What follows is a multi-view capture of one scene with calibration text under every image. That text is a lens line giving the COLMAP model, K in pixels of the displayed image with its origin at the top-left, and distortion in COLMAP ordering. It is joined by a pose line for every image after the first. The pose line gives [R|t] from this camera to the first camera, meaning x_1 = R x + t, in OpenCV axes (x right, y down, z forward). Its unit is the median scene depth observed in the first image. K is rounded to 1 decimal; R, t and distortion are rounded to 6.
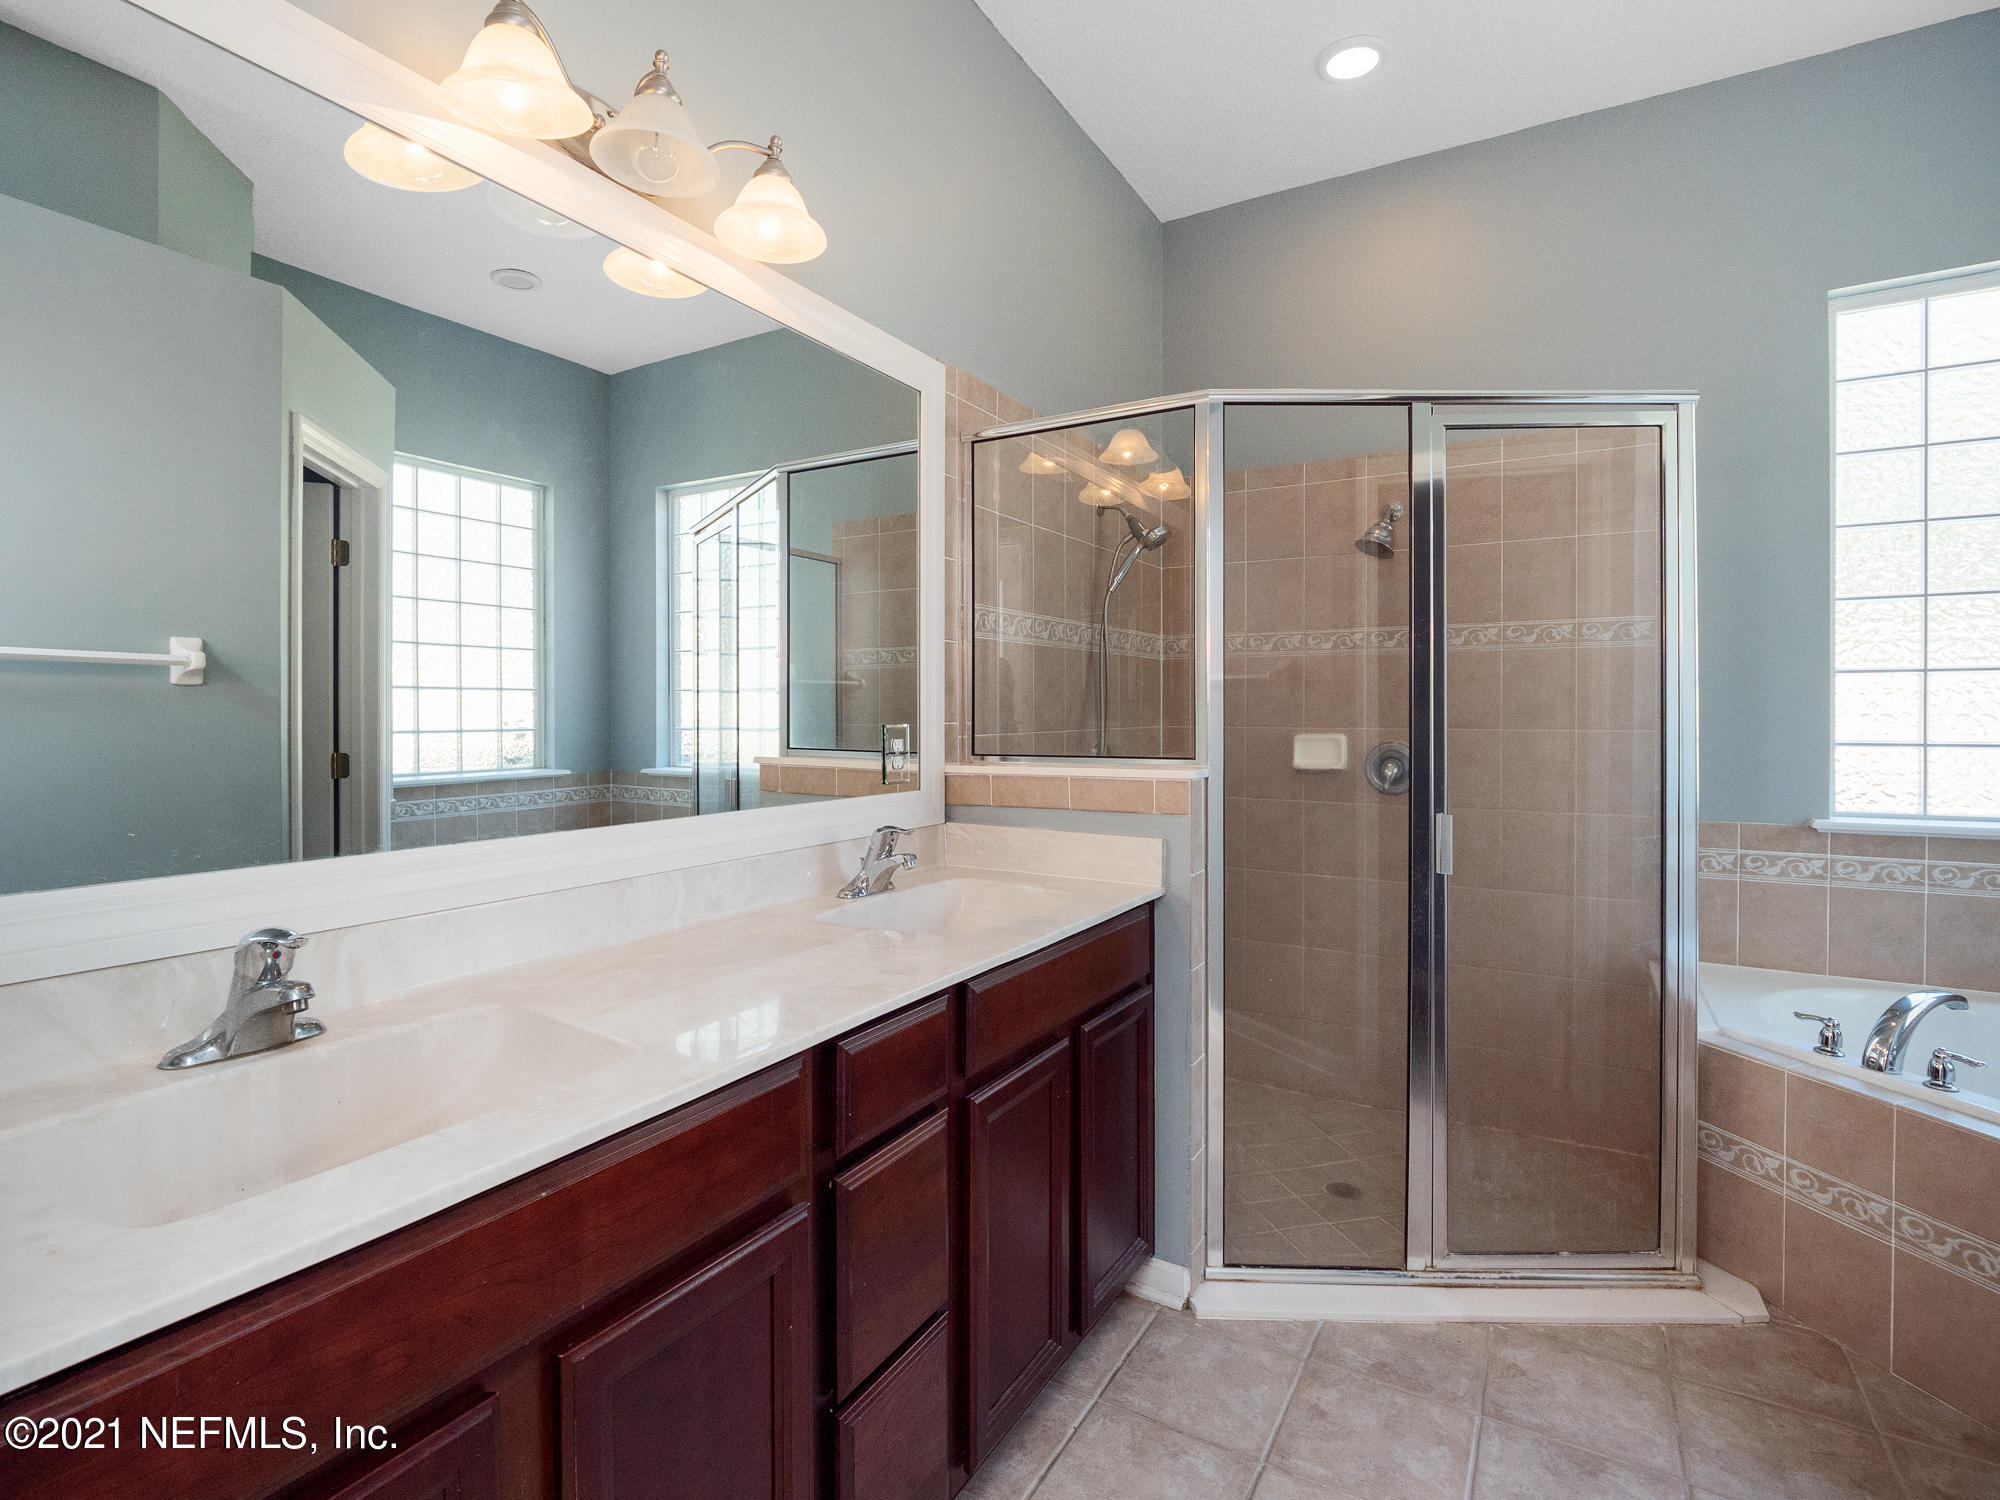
lens RADIAL K [[990.4, 0, 1001.6], [0, 990.4, 741.0], [0, 0, 1]] dist [-0.000081, -0.000112]
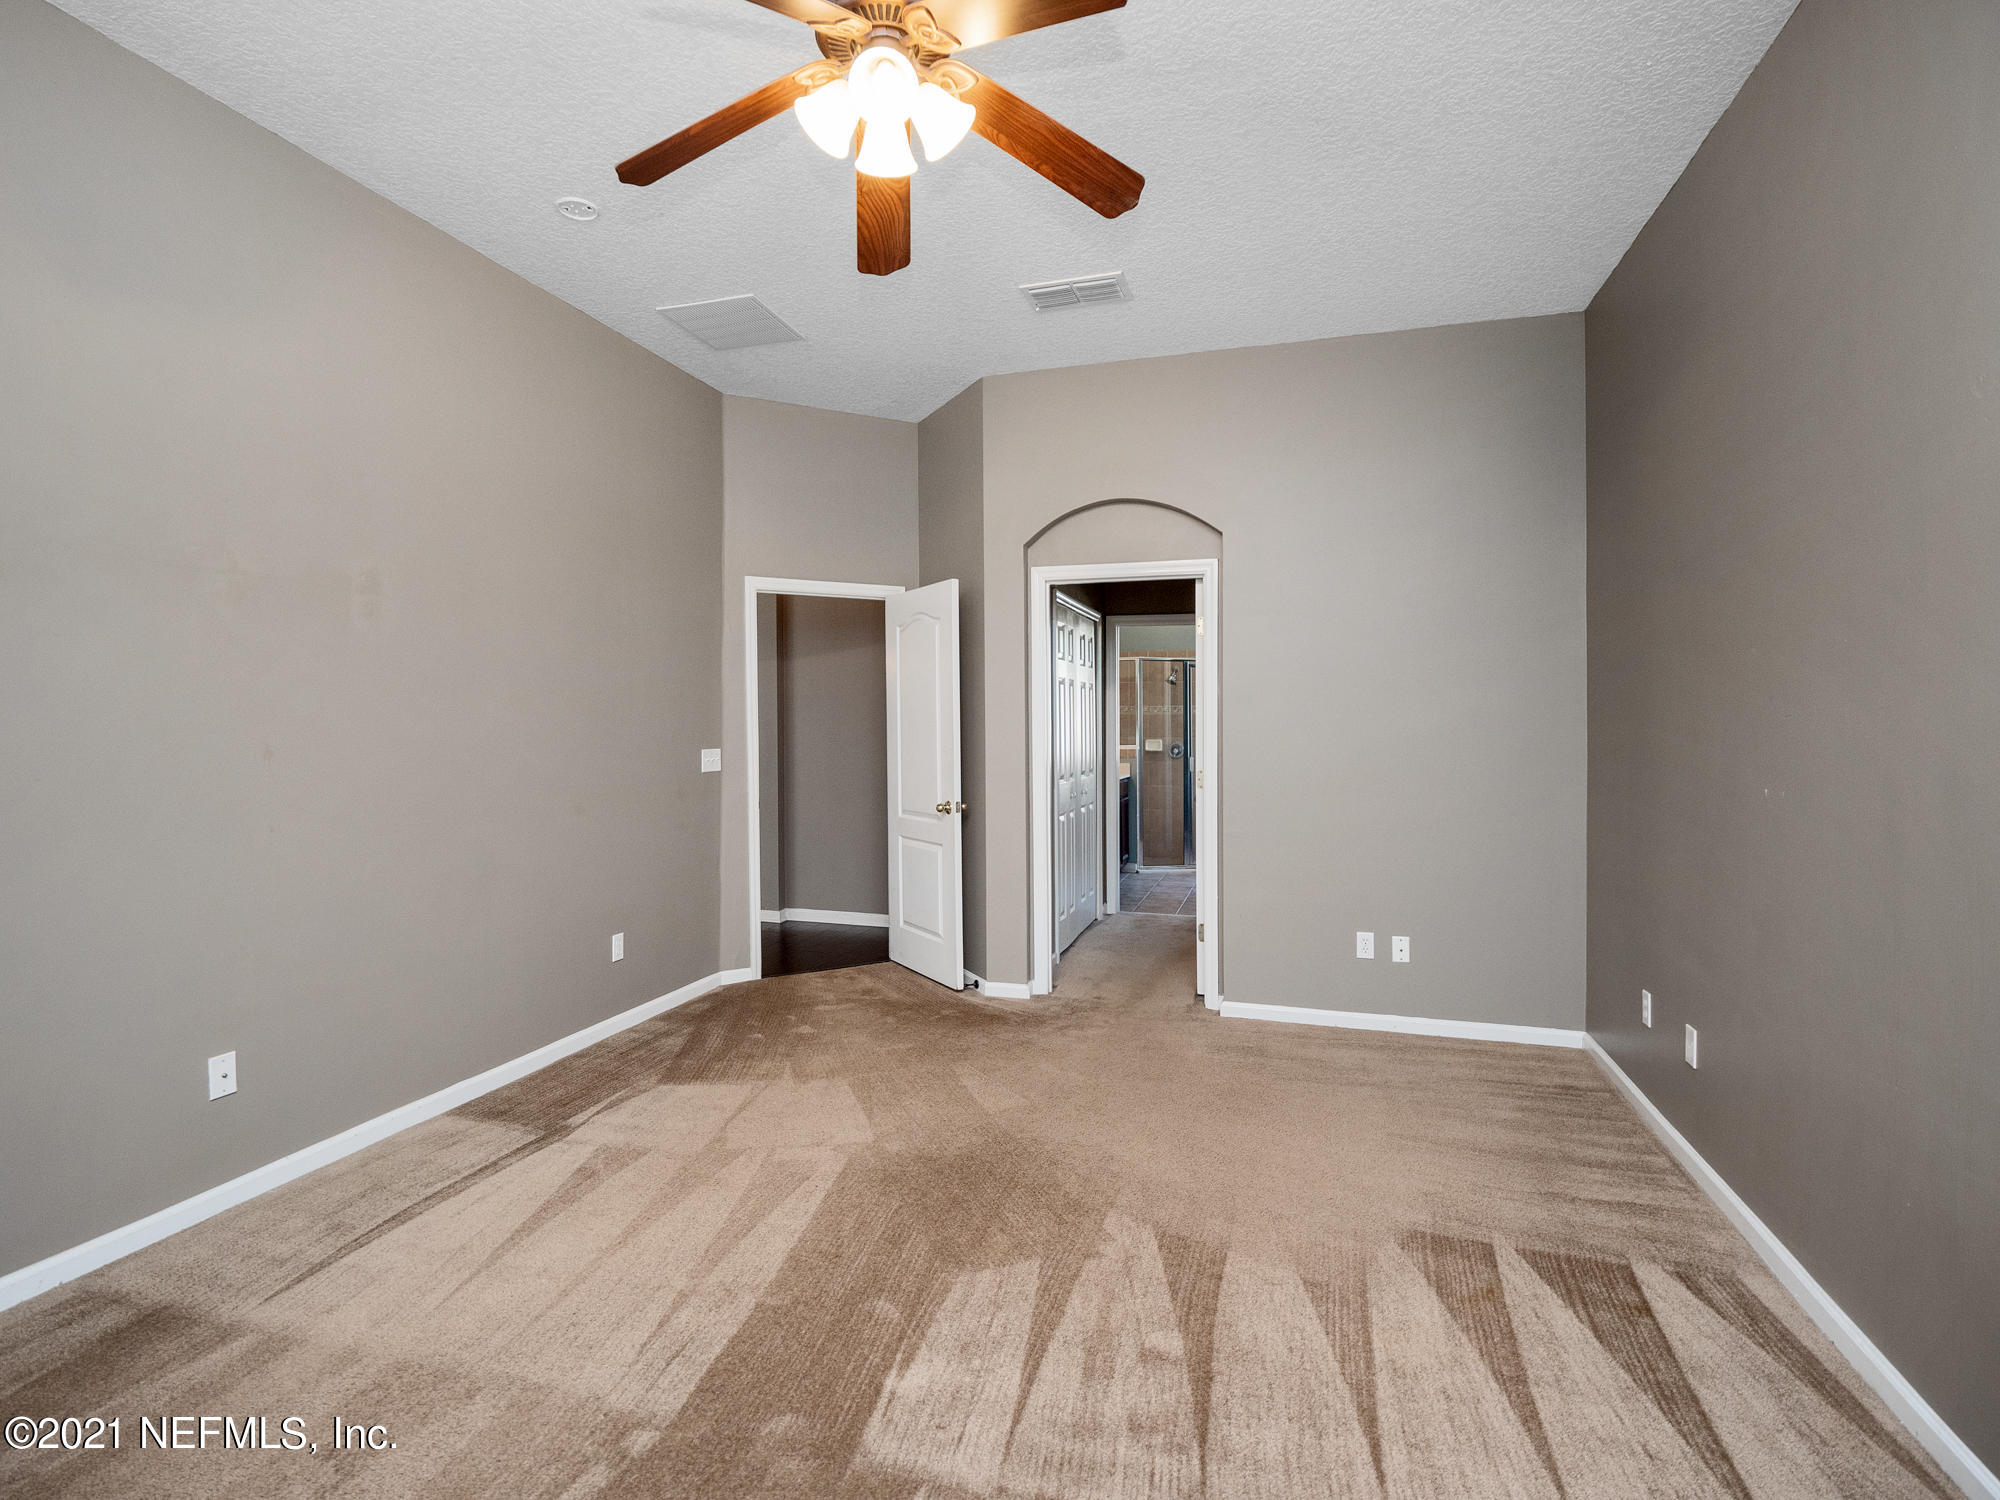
lens RADIAL K [[990.4, 0, 998.9], [0, 990.4, 743.6], [0, 0, 1]] dist [-0.000081, -0.000112]
pose [[0.974763, -0.006043, 0.223160, -0.880147], [0.005581, 0.999981, 0.002699, -0.007682], [-0.223172, -0.001385, 0.974778, -1.993090]]
